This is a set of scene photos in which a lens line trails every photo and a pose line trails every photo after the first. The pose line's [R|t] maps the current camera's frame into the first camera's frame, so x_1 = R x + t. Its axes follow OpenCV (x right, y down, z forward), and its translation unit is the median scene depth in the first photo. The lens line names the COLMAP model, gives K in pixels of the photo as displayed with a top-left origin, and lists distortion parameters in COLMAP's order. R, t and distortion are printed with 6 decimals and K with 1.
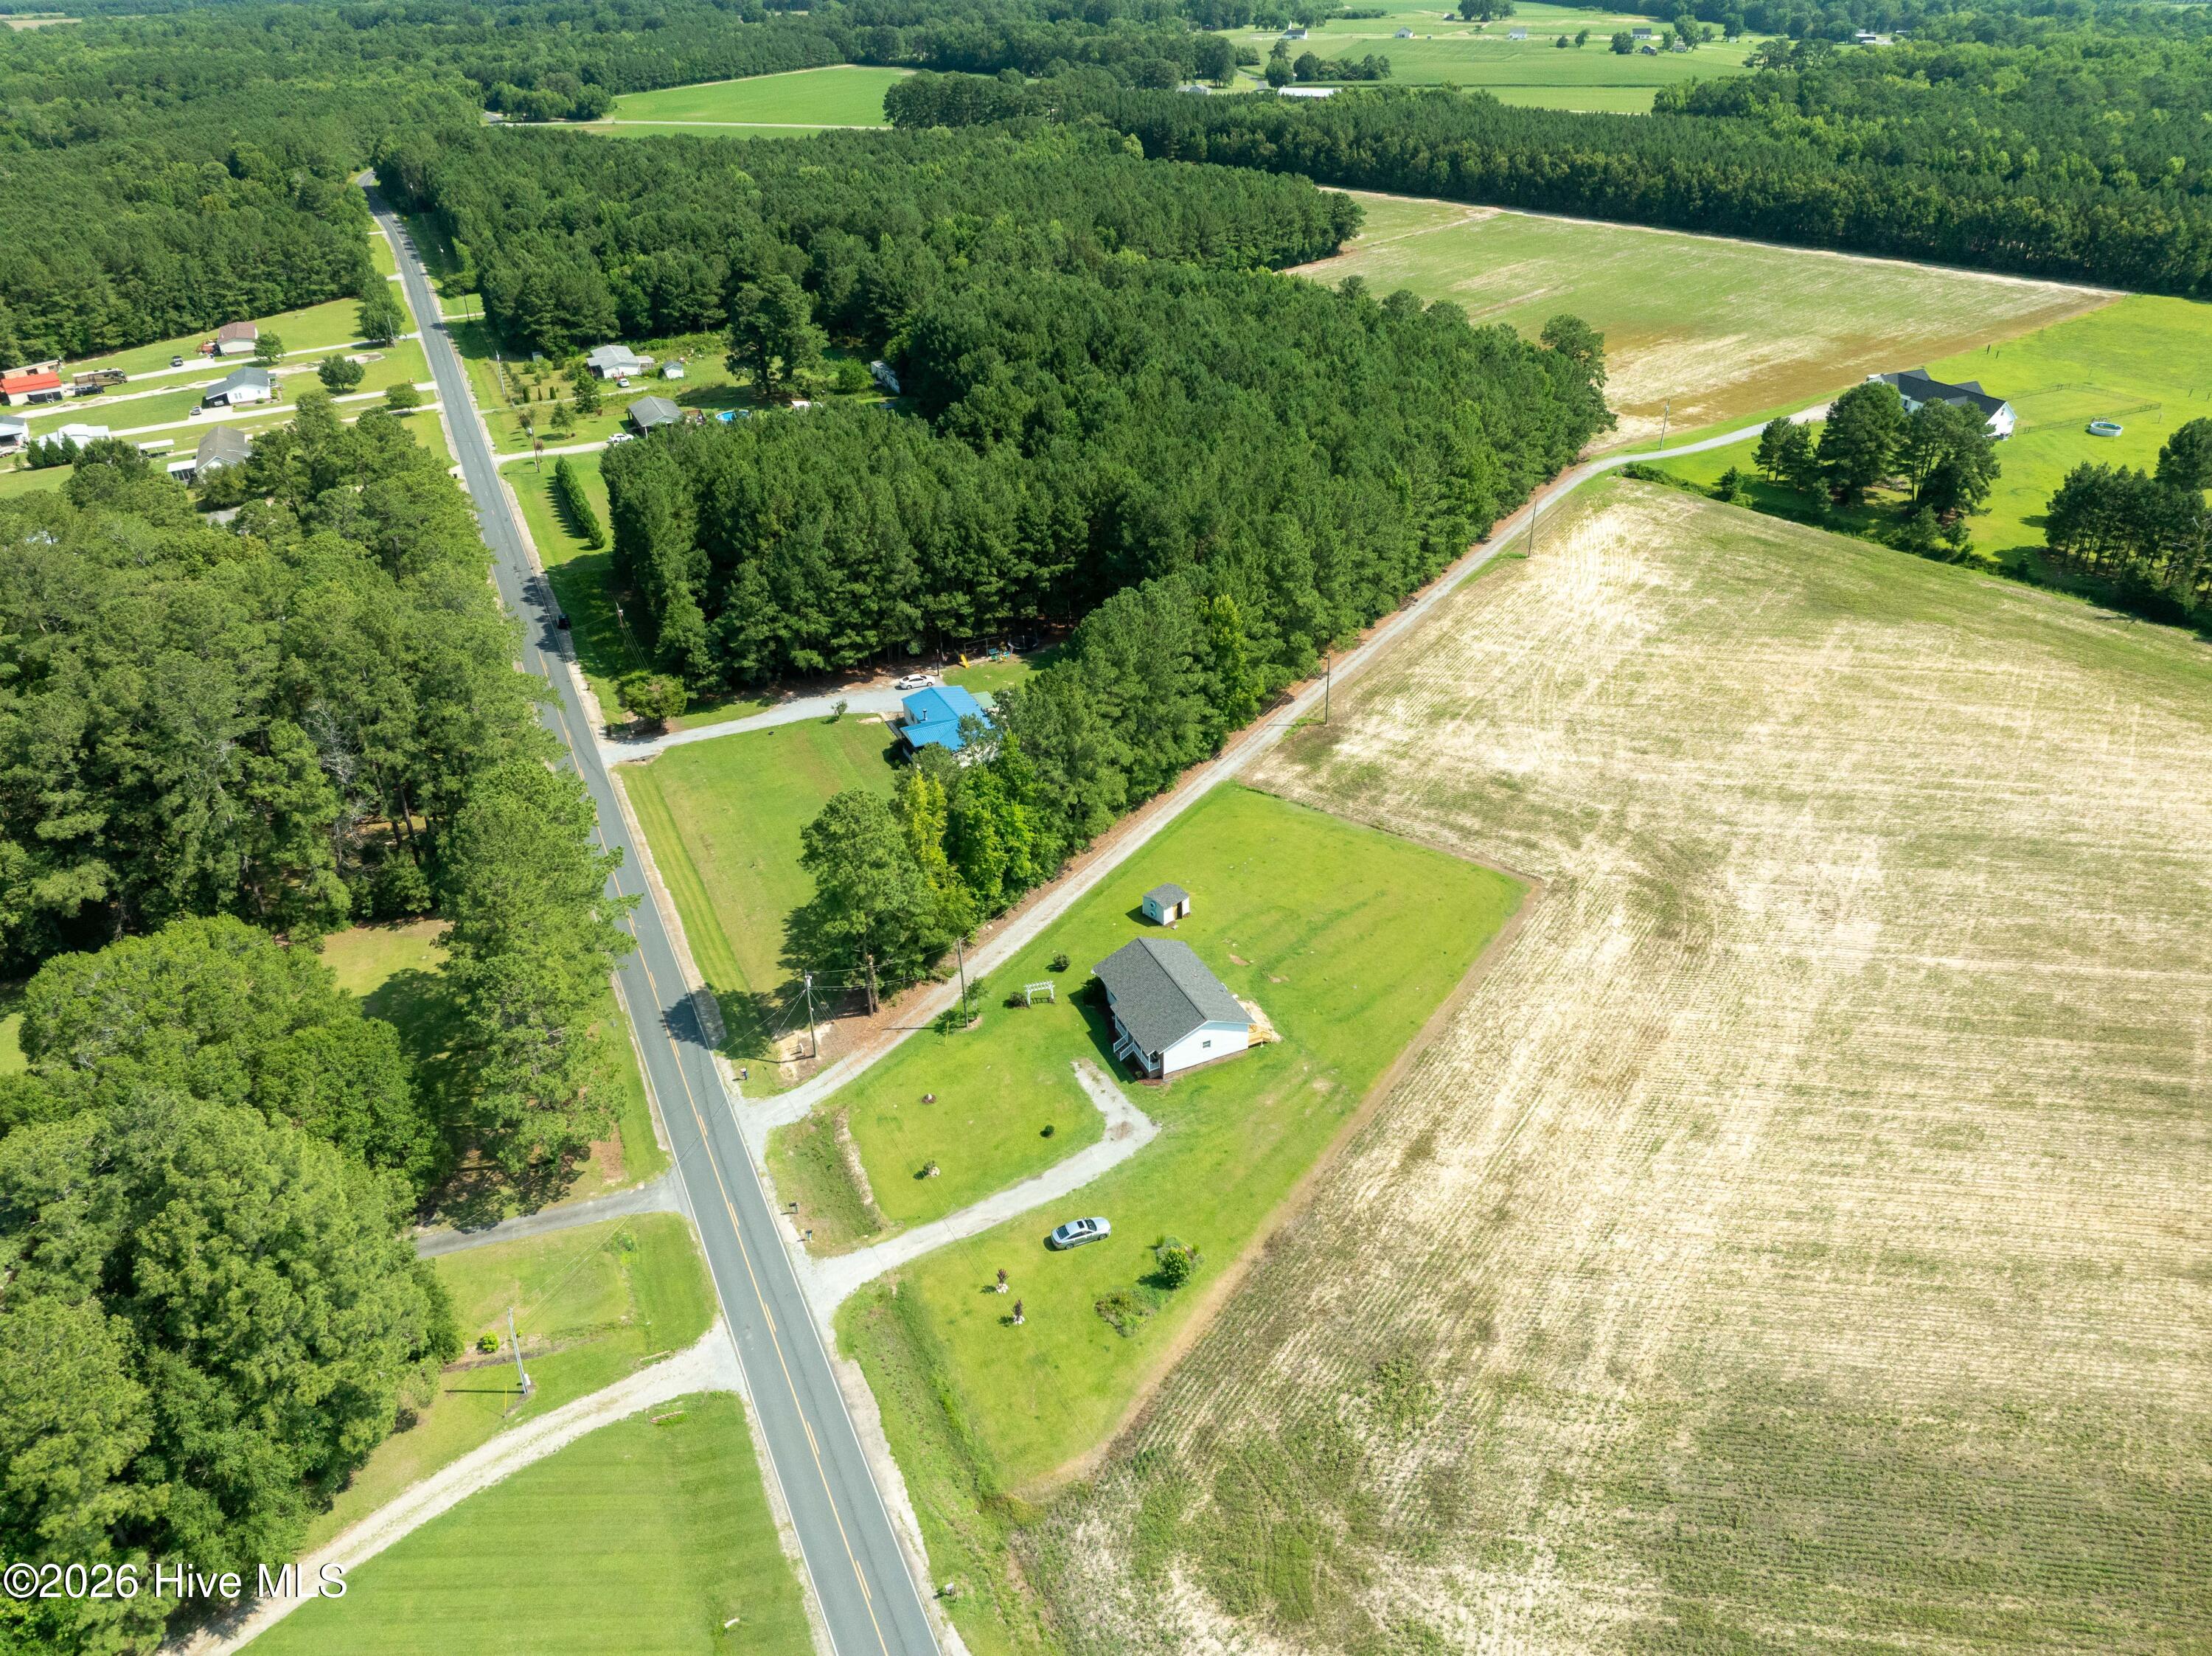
lens RADIAL K [[1561.2, 0, 1121.3], [0, 1561.2, 830.3], [0, 0, 1]] dist [-0.036481, -0.007042]
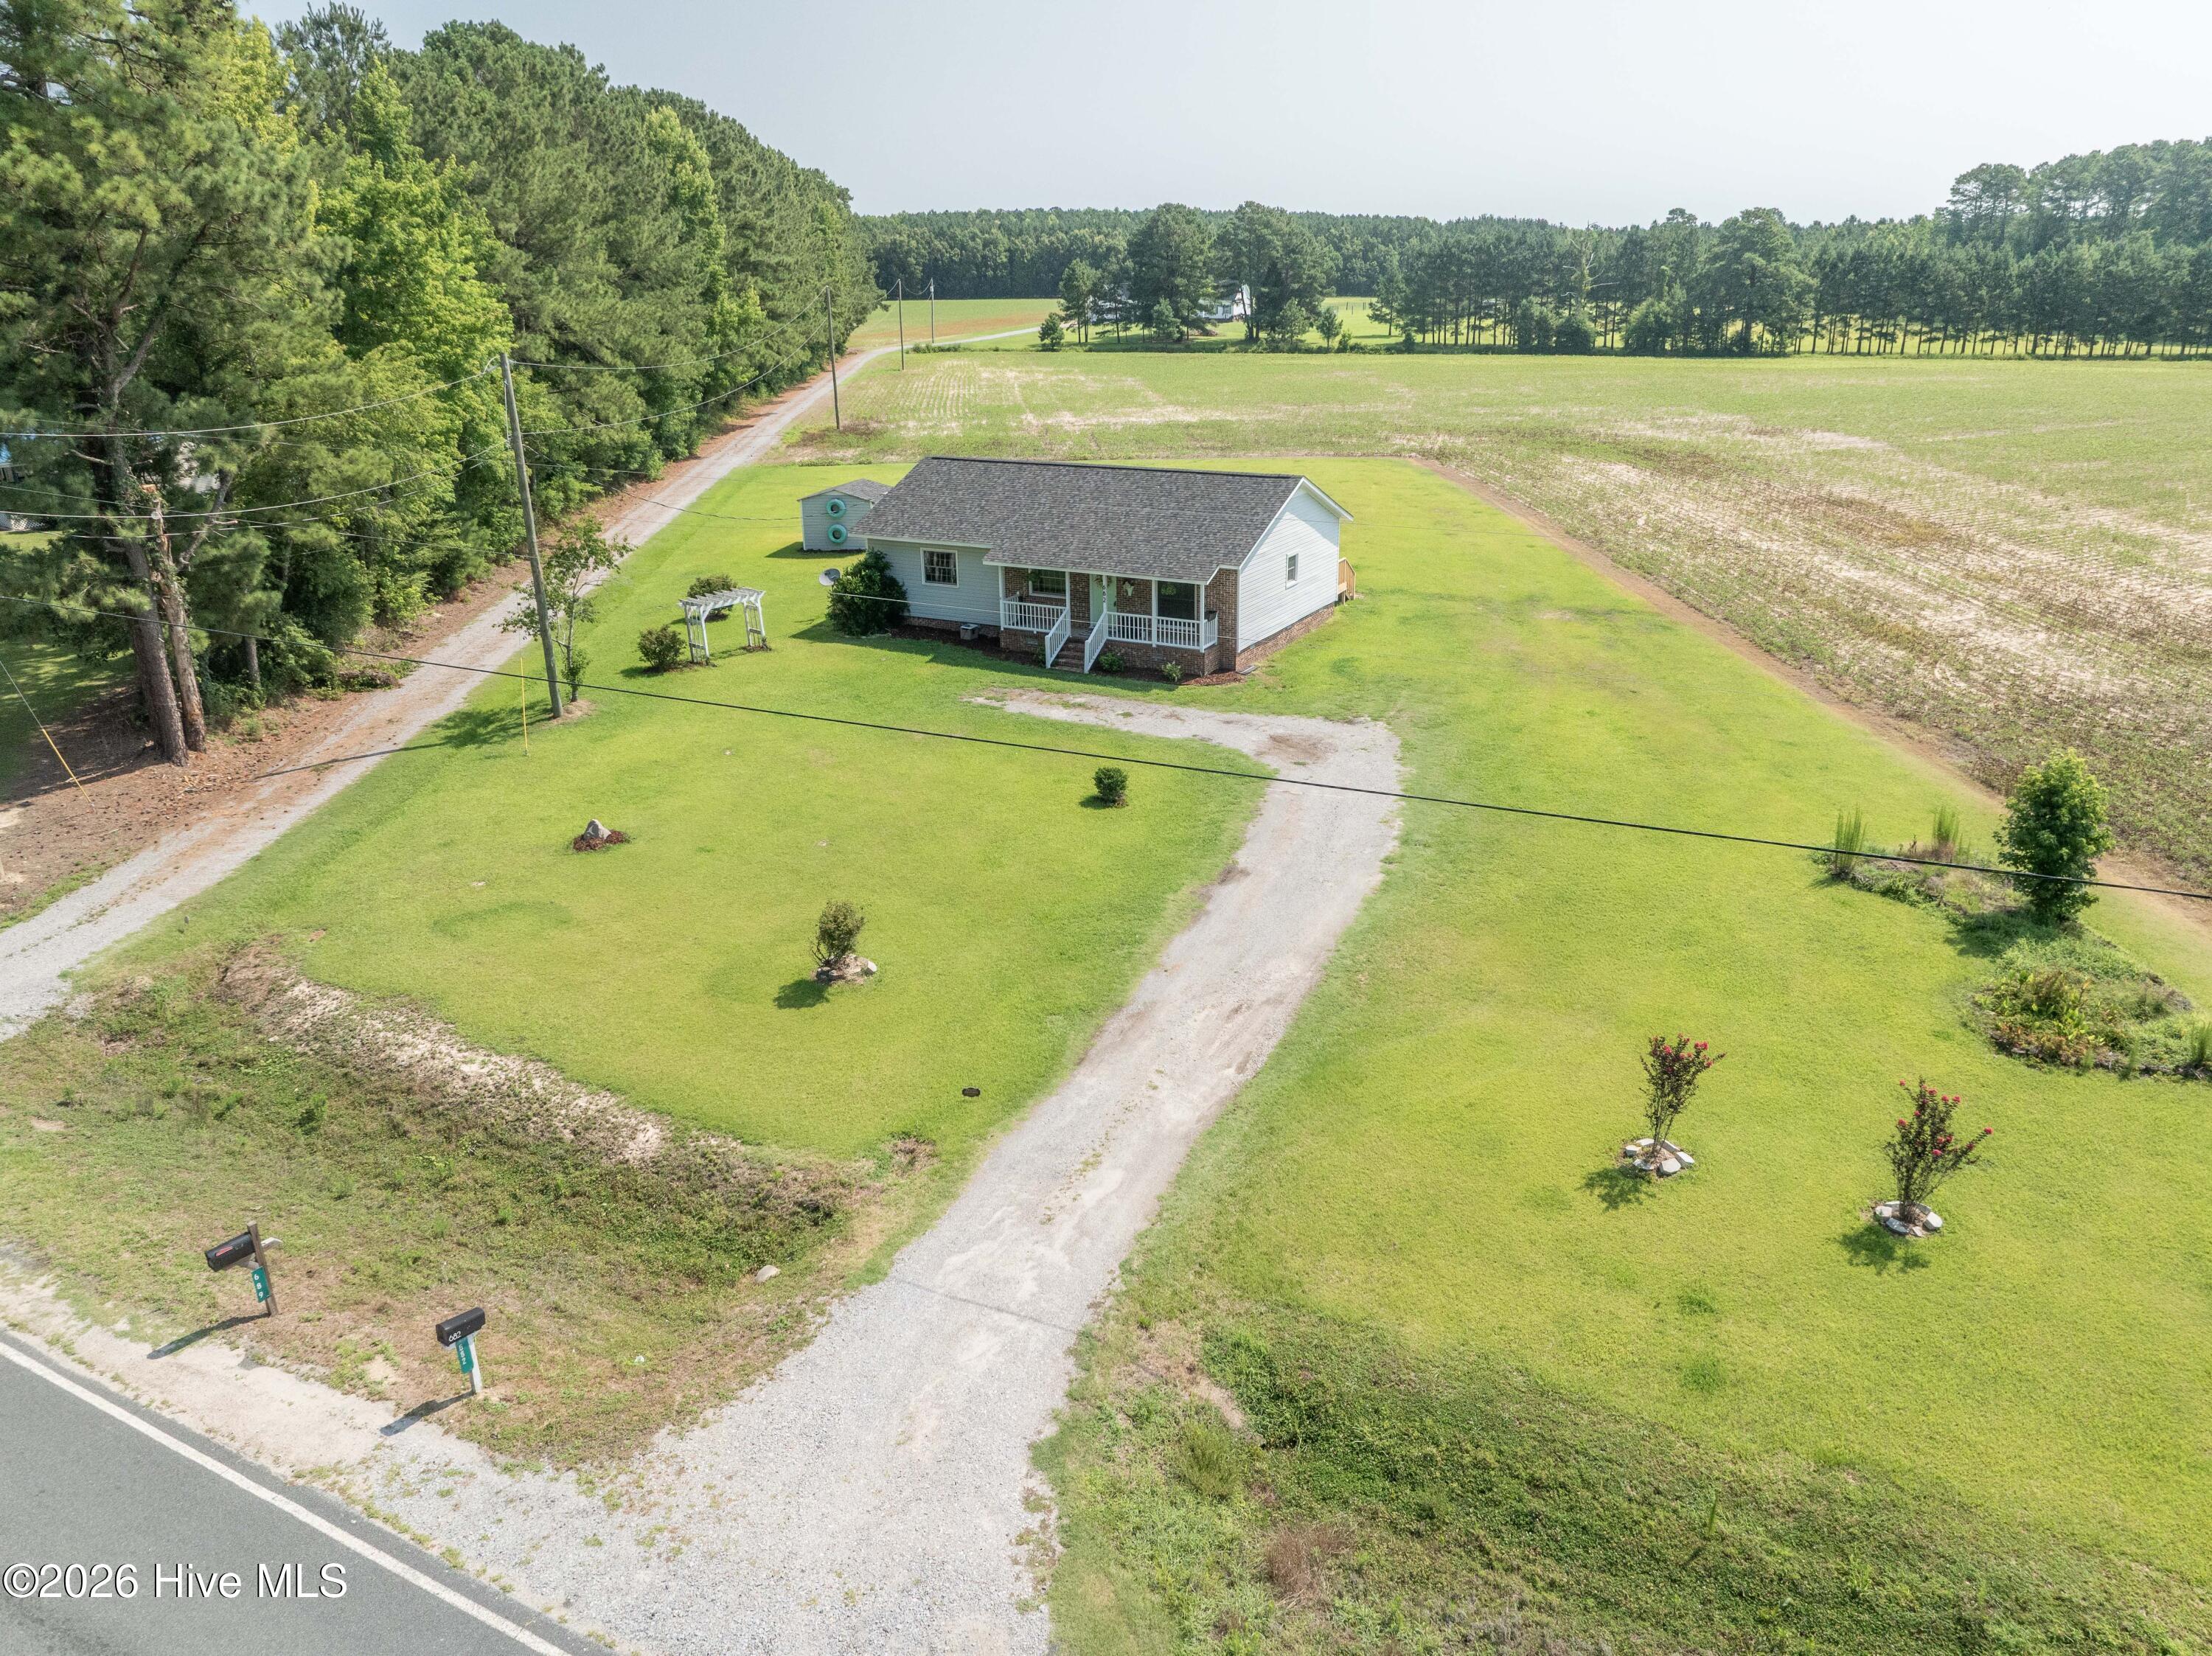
lens RADIAL K [[1561.2, 0, 1121.3], [0, 1561.2, 830.3], [0, 0, 1]] dist [-0.036481, -0.007042]
pose [[0.796169, -0.203461, 0.569841, -0.136063], [0.306327, 0.947699, -0.089618, 0.149673], [-0.521803, 0.245908, 0.816854, 0.513198]]
